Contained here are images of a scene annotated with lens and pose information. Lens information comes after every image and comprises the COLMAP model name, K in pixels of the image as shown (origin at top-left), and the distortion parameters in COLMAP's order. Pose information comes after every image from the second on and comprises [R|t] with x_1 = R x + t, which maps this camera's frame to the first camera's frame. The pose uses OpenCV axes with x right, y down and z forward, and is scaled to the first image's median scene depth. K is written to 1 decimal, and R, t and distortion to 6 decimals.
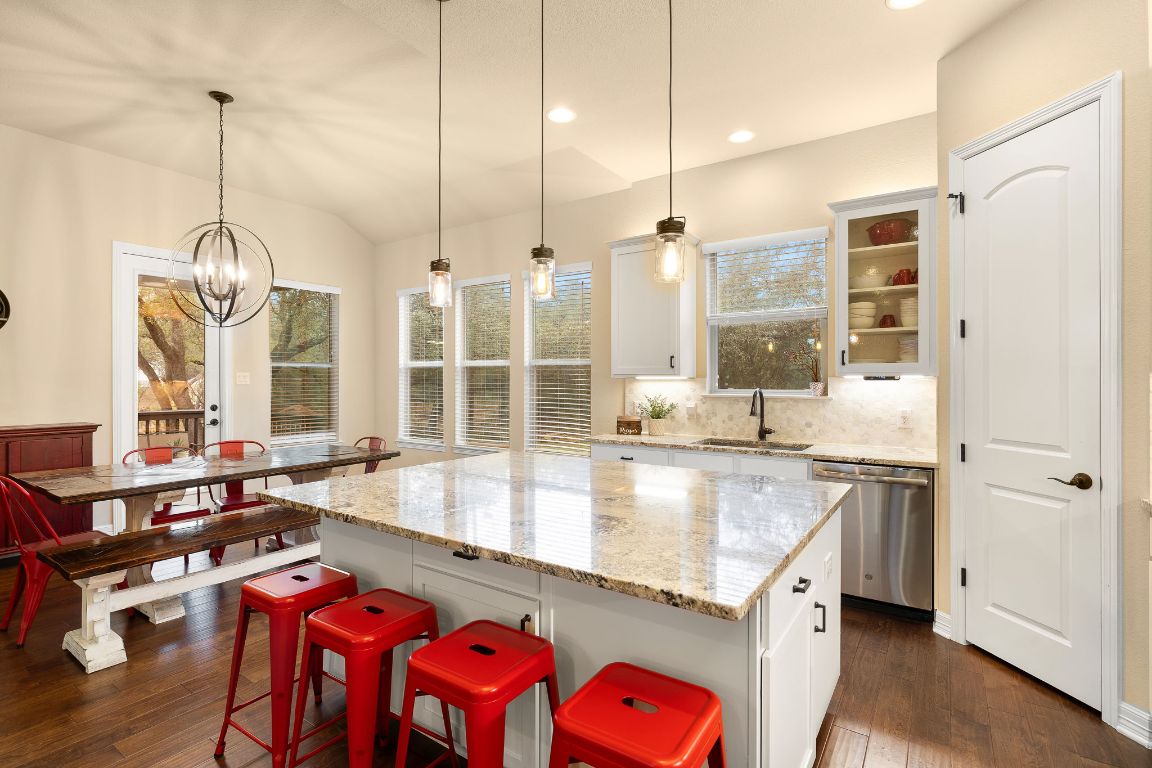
lens RADIAL K [[541.3, 0, 570.9], [0, 541.3, 378.4], [0, 0, 1]] dist [-0.004174, -0.000464]
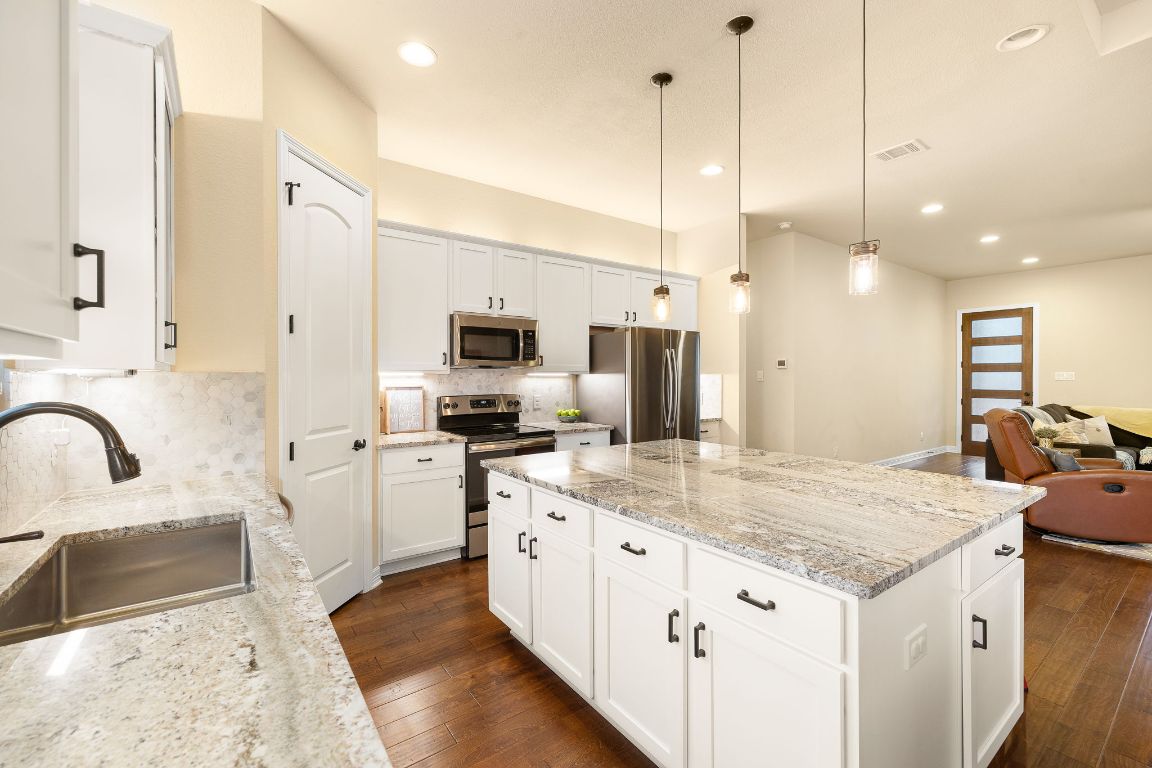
lens RADIAL K [[480.4, 0, 576.4], [0, 480.4, 380.9], [0, 0, 1]] dist [0.000912, 0.000741]
pose [[-0.945932, -0.000677, 0.324366, -0.029971], [0.000041, 0.999998, 0.002208, 0.005789], [-0.324366, 0.002102, -0.945929, 1.175733]]
